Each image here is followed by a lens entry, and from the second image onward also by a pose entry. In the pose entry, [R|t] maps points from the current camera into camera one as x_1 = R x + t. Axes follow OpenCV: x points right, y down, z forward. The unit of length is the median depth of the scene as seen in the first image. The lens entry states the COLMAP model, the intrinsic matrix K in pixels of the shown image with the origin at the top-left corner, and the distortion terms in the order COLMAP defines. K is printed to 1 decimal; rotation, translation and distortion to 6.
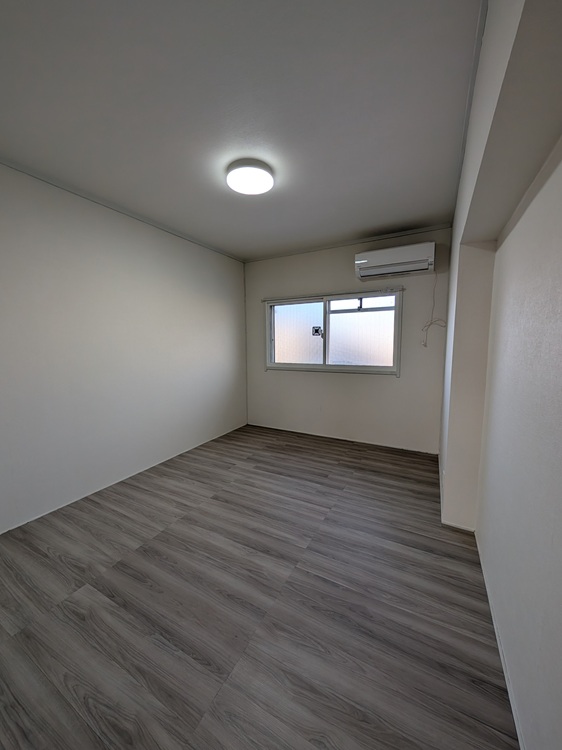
lens RADIAL K [[281.4, 0, 280.3], [0, 281.4, 373.8], [0, 0, 1]] dist [-0.001909, -0.000121]
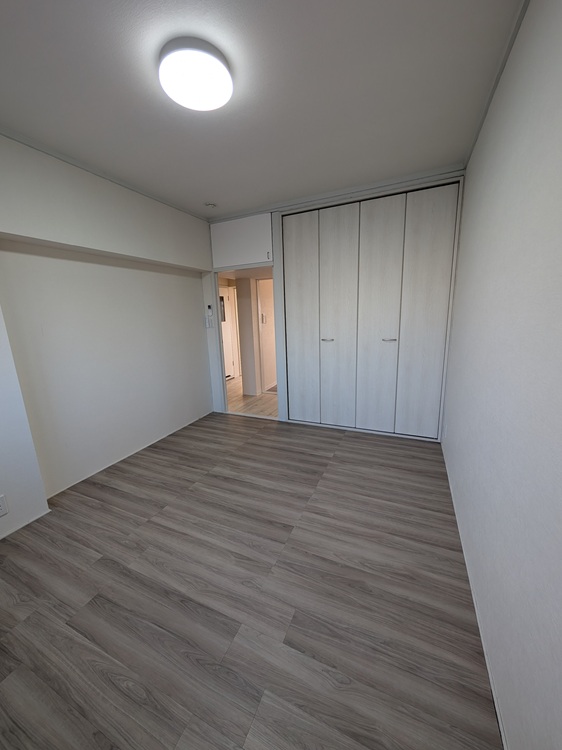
lens RADIAL K [[281.4, 0, 282.6], [0, 281.4, 376.0], [0, 0, 1]] dist [-0.001909, -0.000121]
pose [[-0.996106, 0.061814, -0.062863, -0.229596], [0.038203, 0.945245, 0.324118, -0.233082], [0.079456, 0.320454, -0.943926, 1.863929]]
